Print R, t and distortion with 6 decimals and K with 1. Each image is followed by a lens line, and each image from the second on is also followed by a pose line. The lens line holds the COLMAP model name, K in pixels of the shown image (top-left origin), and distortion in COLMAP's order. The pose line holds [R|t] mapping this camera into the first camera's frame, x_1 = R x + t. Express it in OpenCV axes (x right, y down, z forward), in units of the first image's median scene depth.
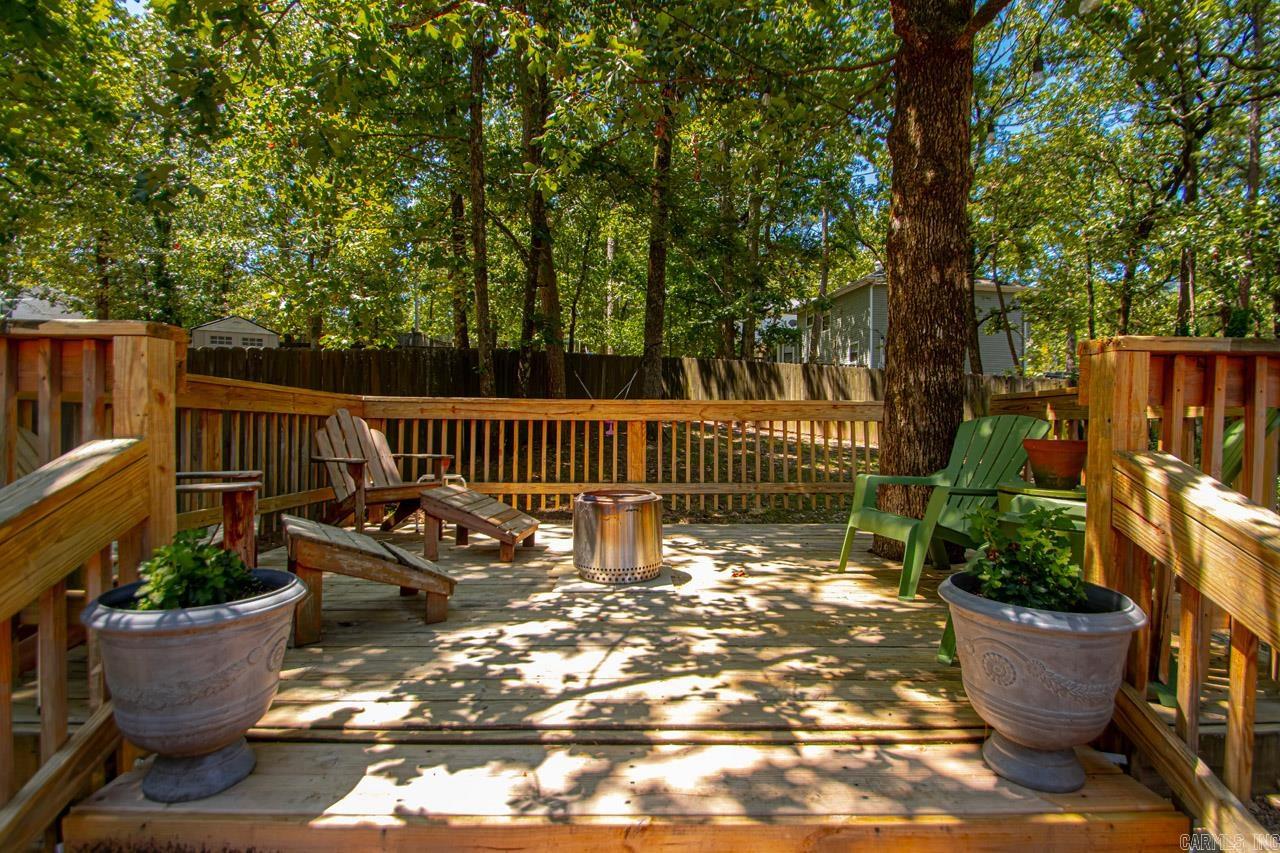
lens RADIAL K [[575.2, 0, 633.3], [0, 575.2, 416.8], [0, 0, 1]] dist [-0.009403, -0.000743]
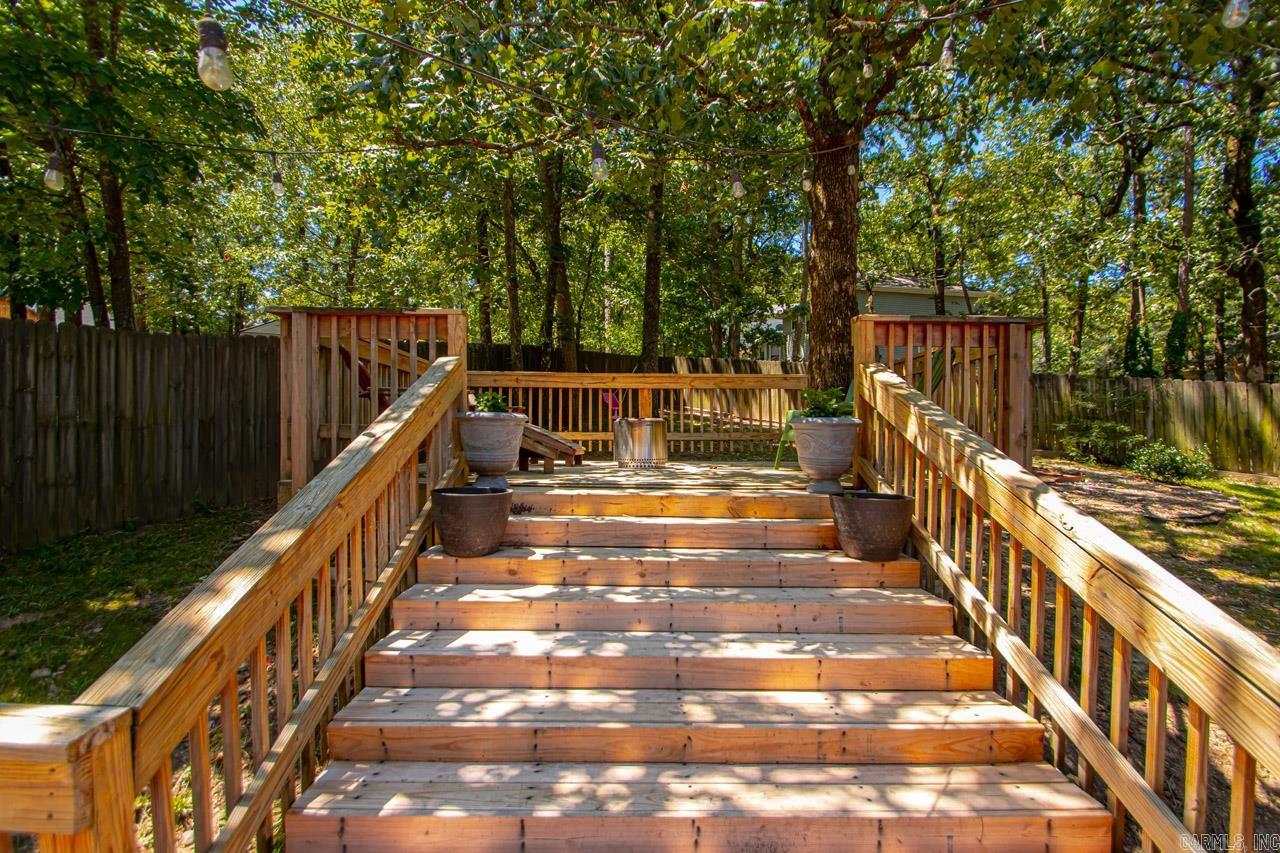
lens RADIAL K [[585.3, 0, 650.8], [0, 585.3, 419.2], [0, 0, 1]] dist [0.011483, -0.012925]
pose [[0.998974, -0.010270, 0.044116, -0.022441], [0.010702, 0.999897, -0.009572, 0.049032], [-0.044013, 0.010034, 0.998981, -0.222415]]
